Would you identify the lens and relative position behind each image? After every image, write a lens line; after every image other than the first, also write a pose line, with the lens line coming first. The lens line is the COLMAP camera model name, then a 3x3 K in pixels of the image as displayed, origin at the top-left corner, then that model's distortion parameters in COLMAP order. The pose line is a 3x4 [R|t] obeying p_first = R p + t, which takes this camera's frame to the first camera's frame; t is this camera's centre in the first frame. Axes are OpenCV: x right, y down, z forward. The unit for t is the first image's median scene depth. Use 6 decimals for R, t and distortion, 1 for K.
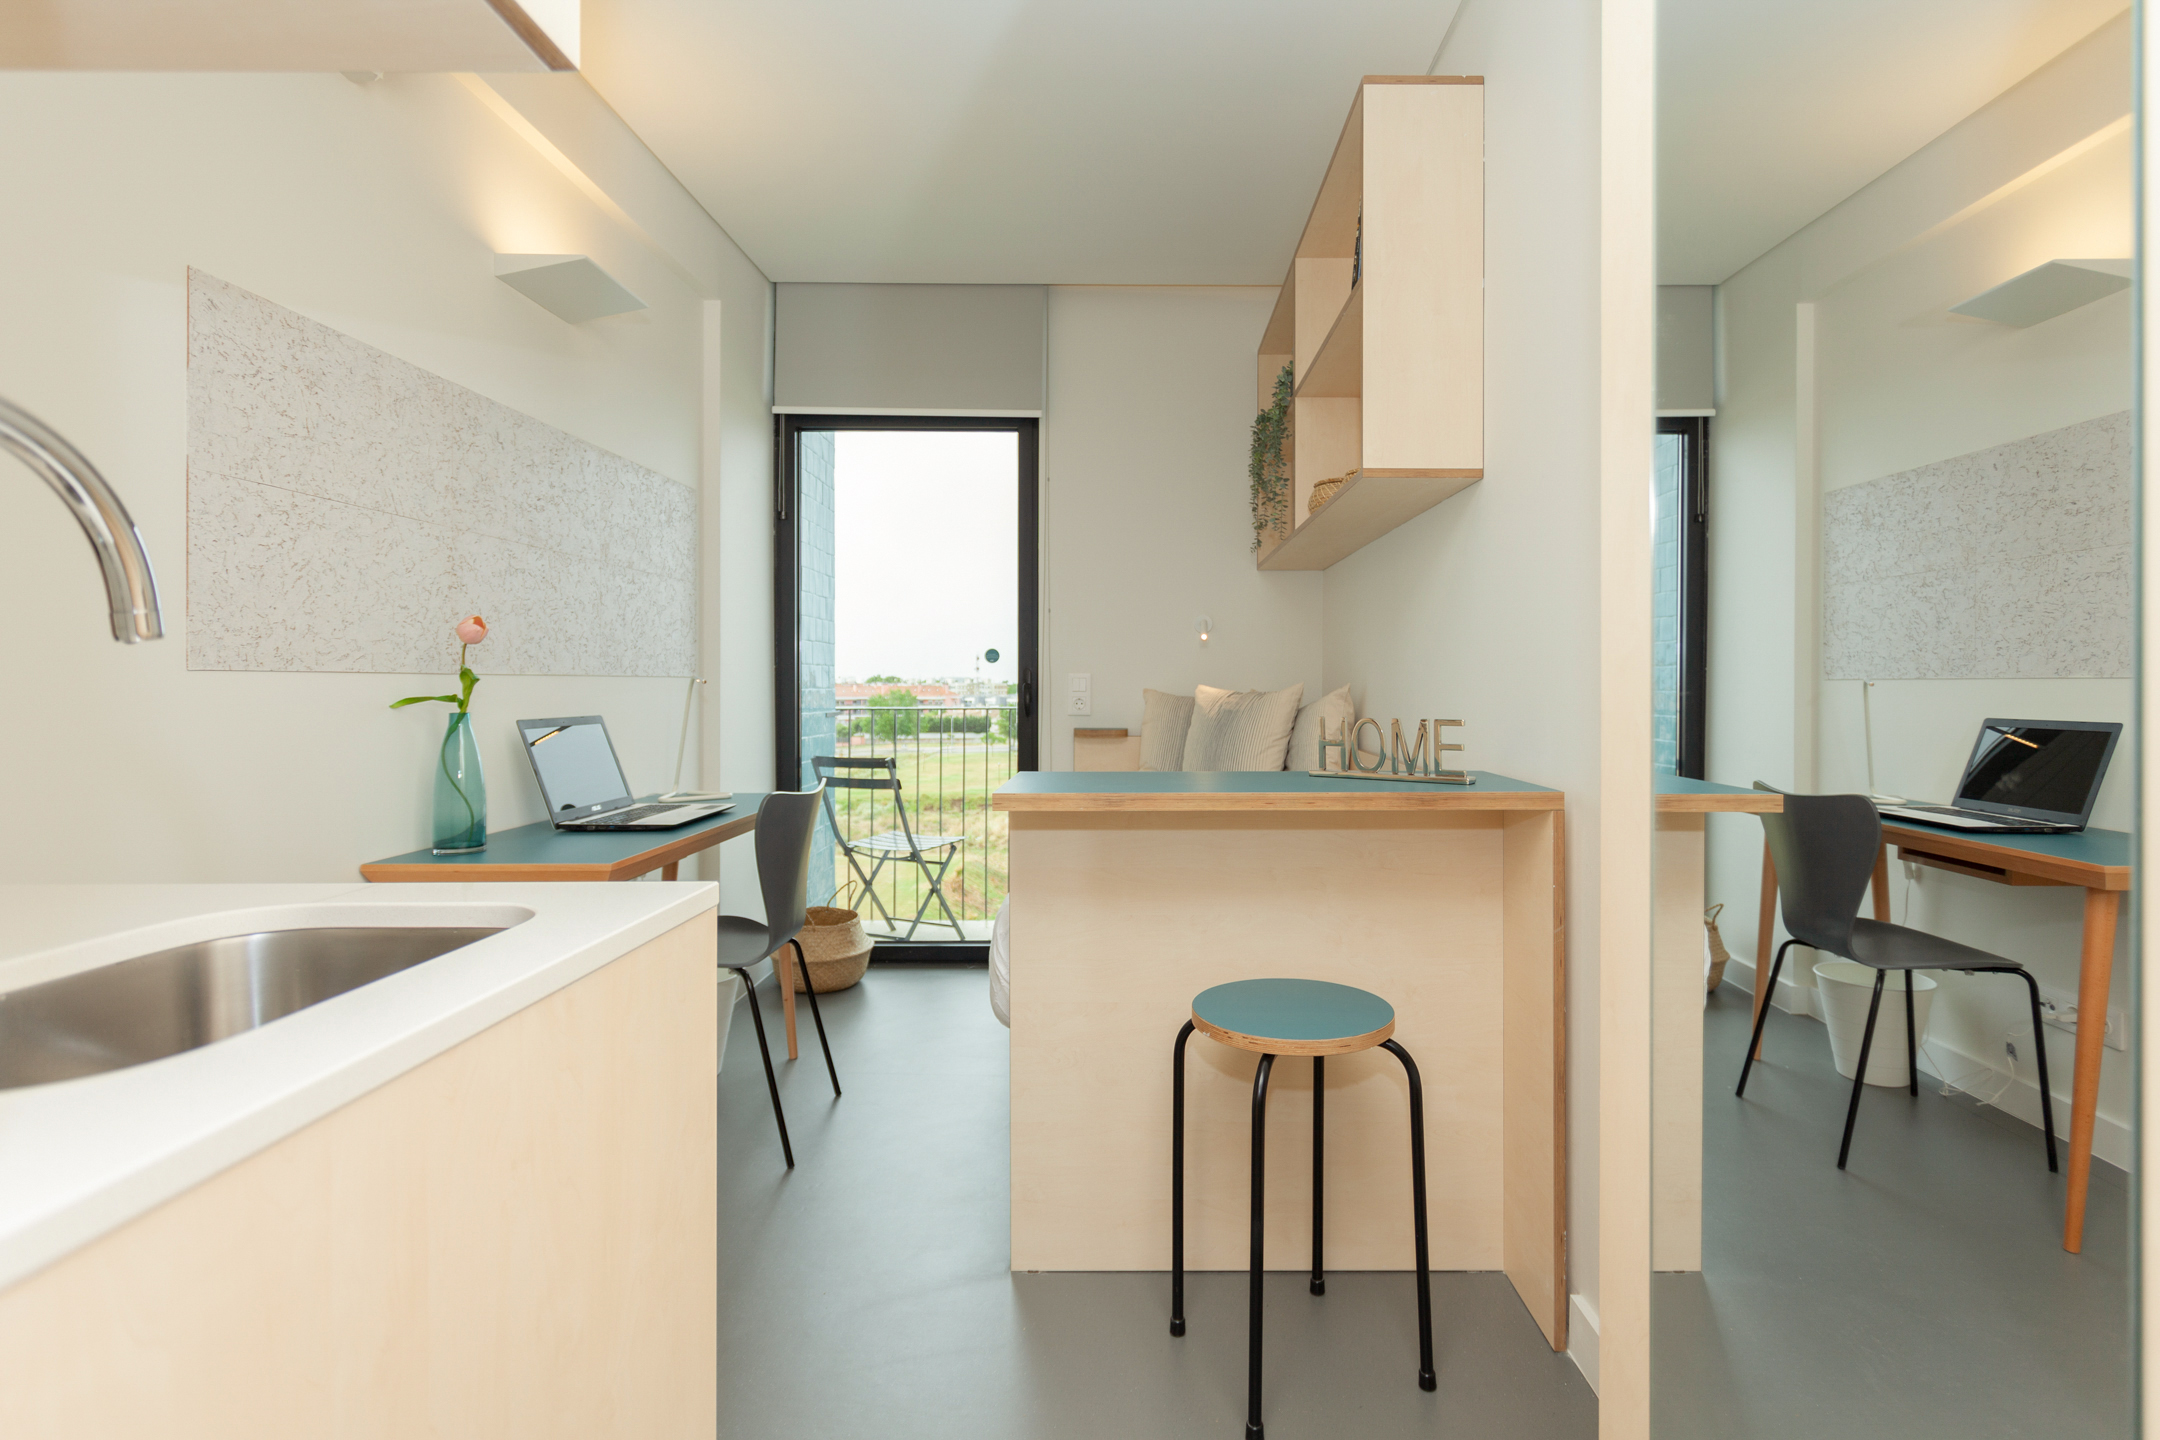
lens RADIAL K [[1070.5, 0, 1161.1], [0, 1070.5, 693.2], [0, 0, 1]] dist [-0.002892, -0.000543]
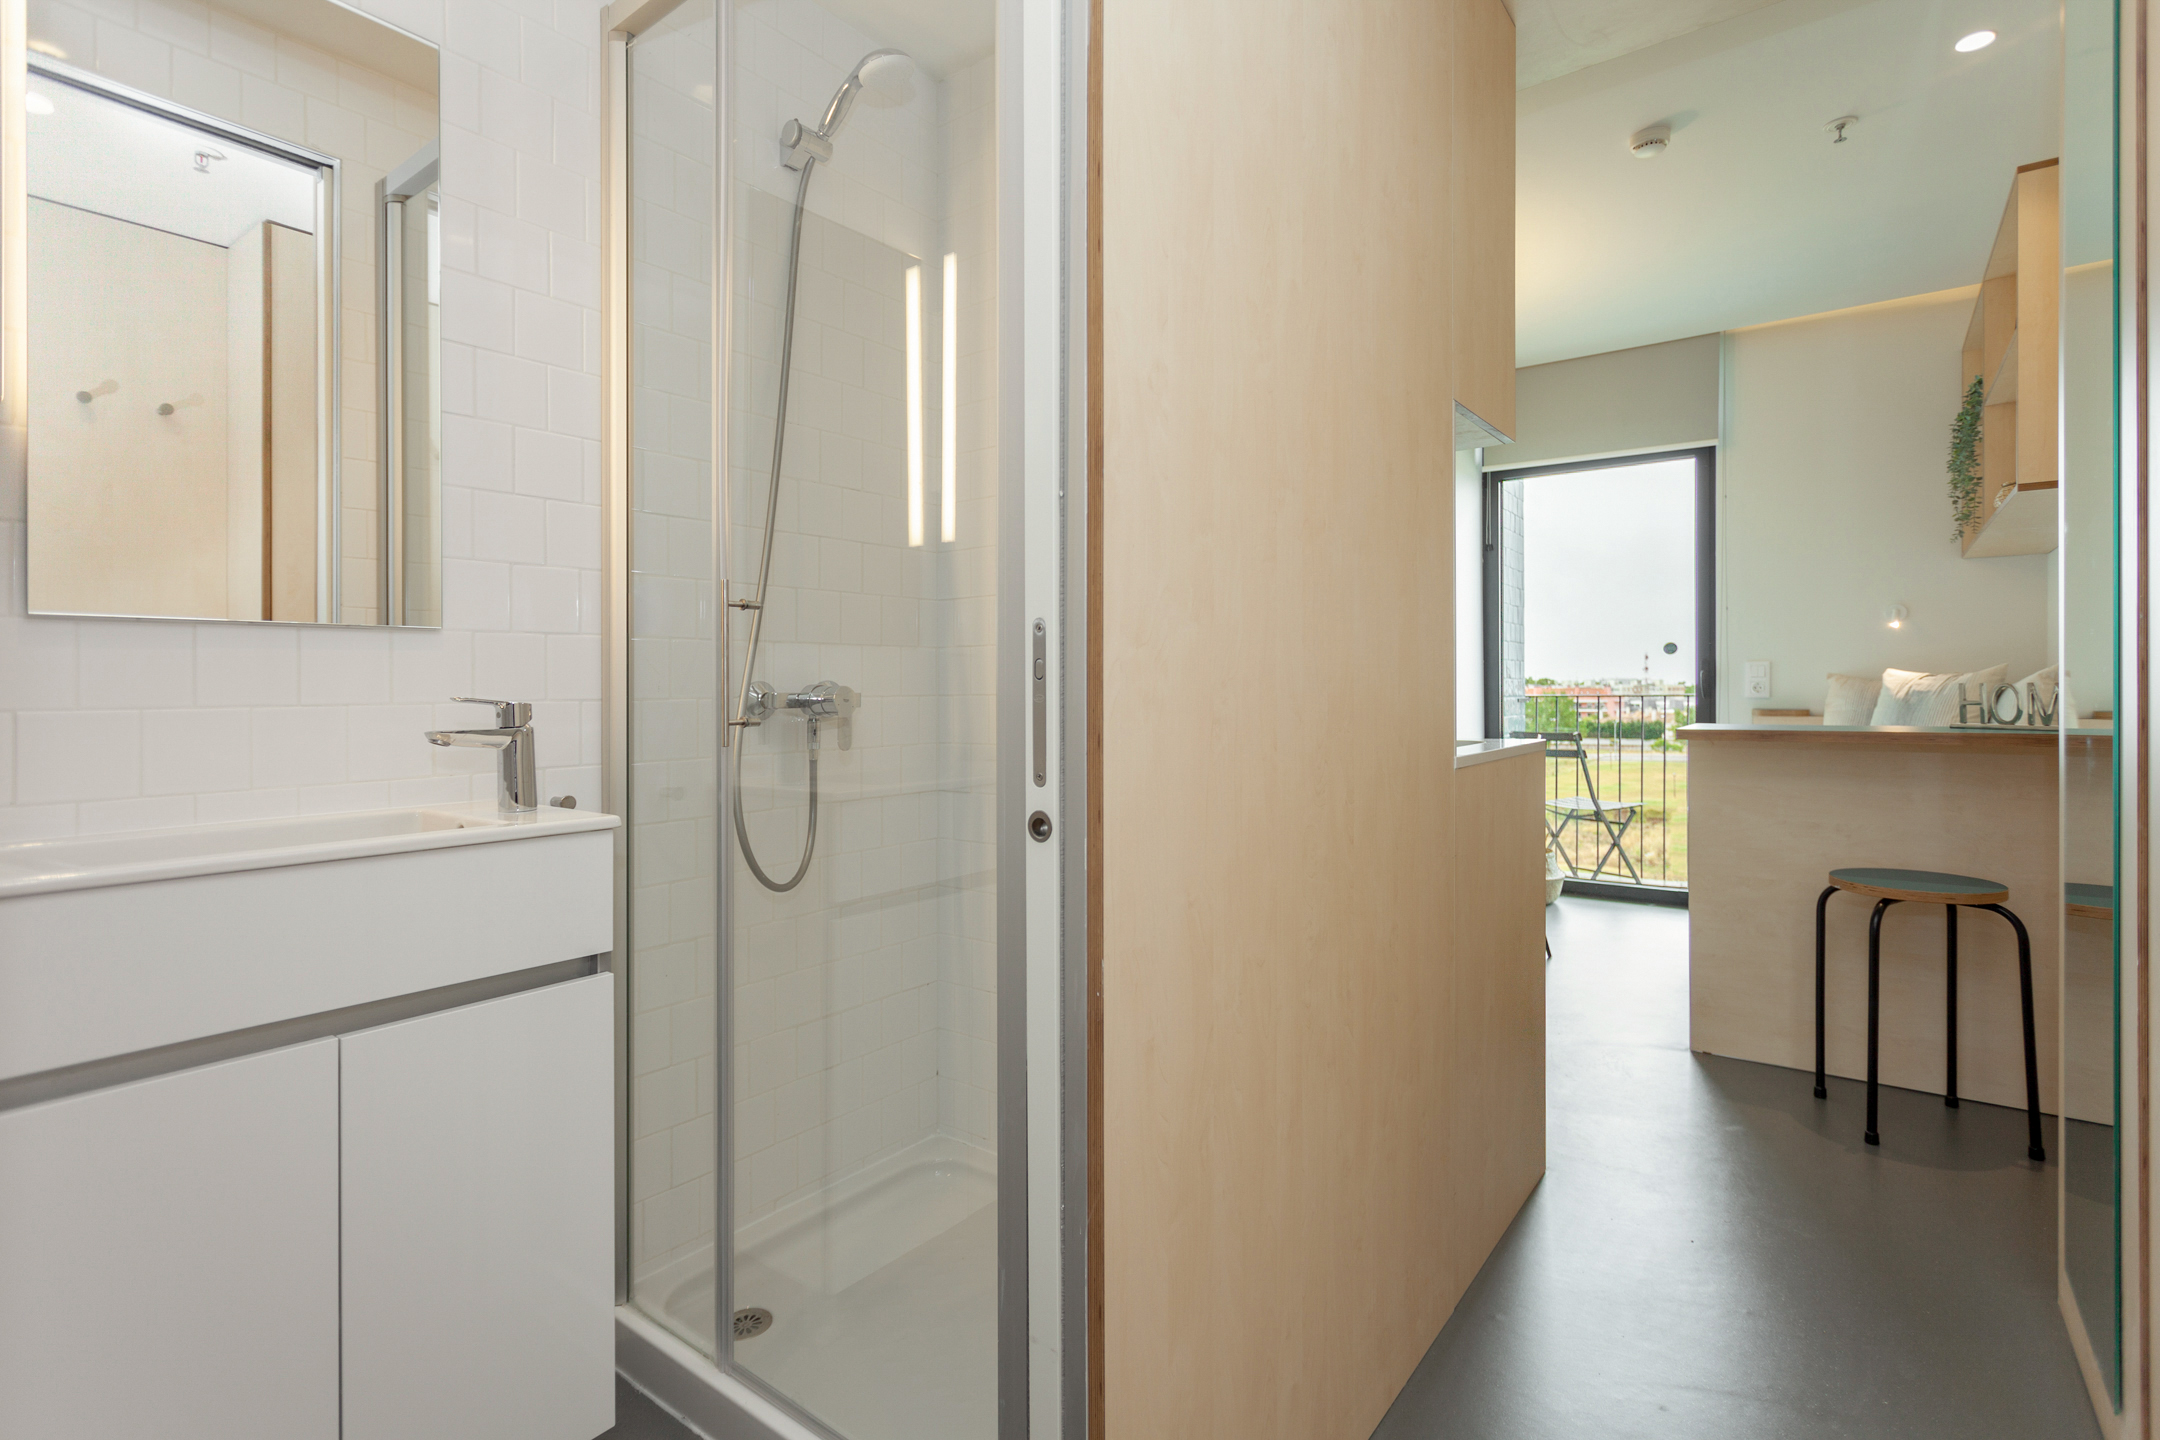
lens RADIAL K [[1041.2, 0, 1049.0], [0, 1041.2, 703.6], [0, 0, 1]] dist [-0.002975, -0.000670]
pose [[0.770451, 0.001514, -0.637497, 0.061202], [0.002955, 0.999978, 0.005946, 0.022520], [0.637492, -0.006465, 0.770430, -0.429027]]
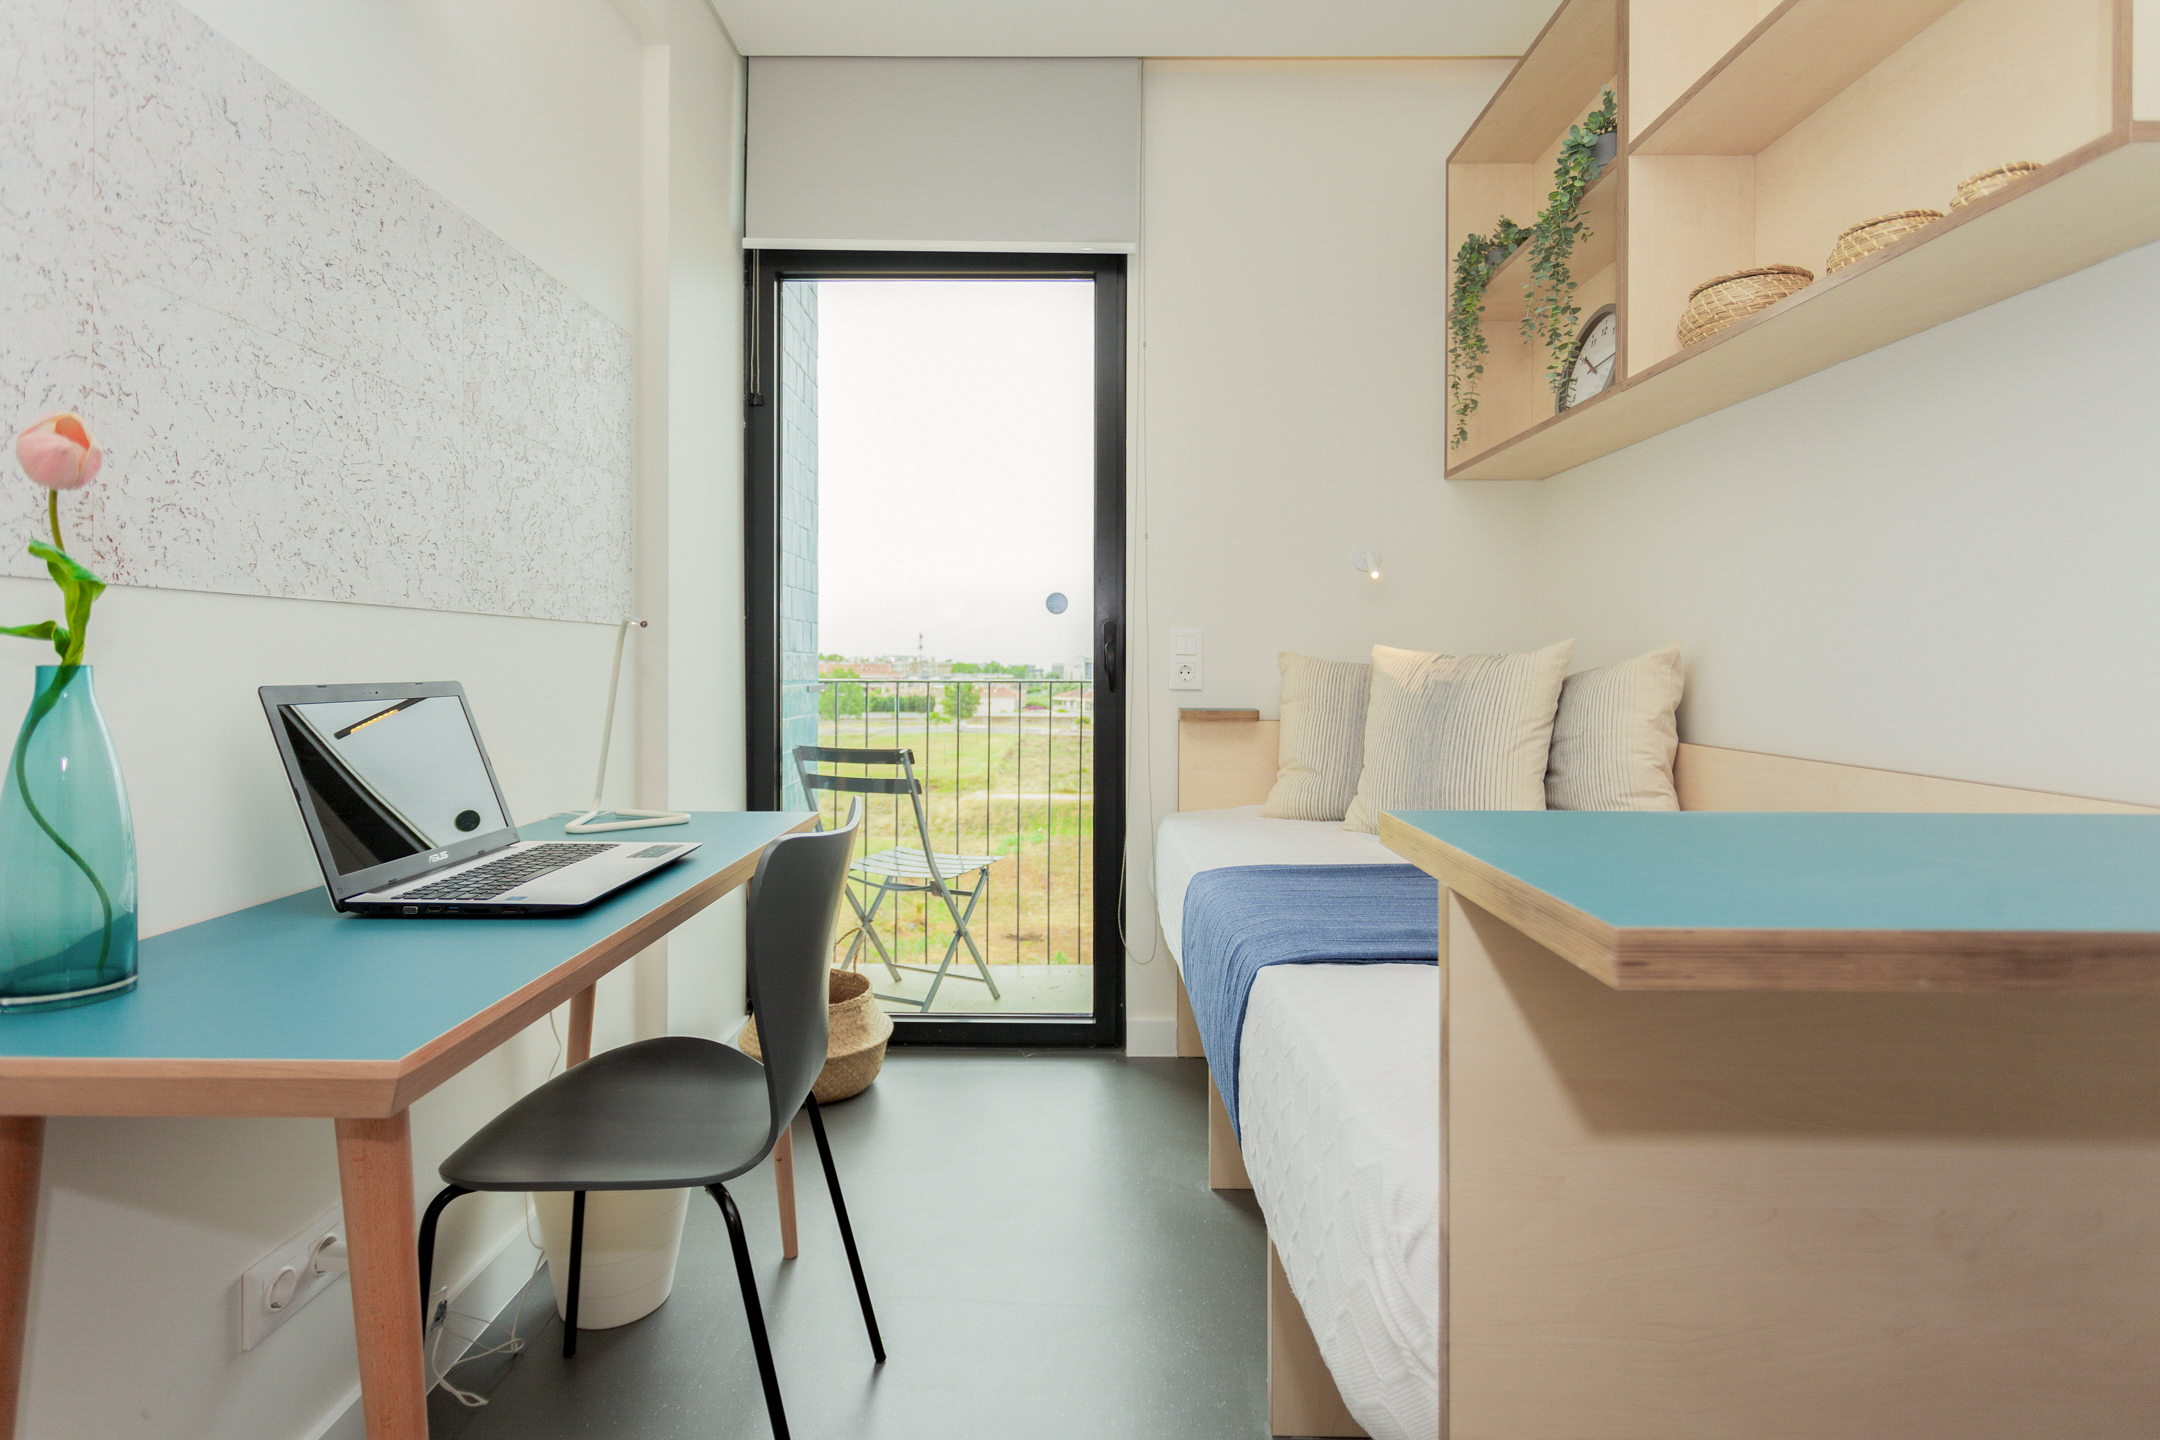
lens RADIAL K [[1091.6, 0, 1081.5], [0, 1091.6, 683.6], [0, 0, 1]] dist [-0.001933, -0.000754]
pose [[0.999711, 0.004736, -0.023566, -0.155548], [-0.004504, 0.999941, 0.009897, 0.012338], [0.023611, -0.009788, 0.999673, 0.366806]]
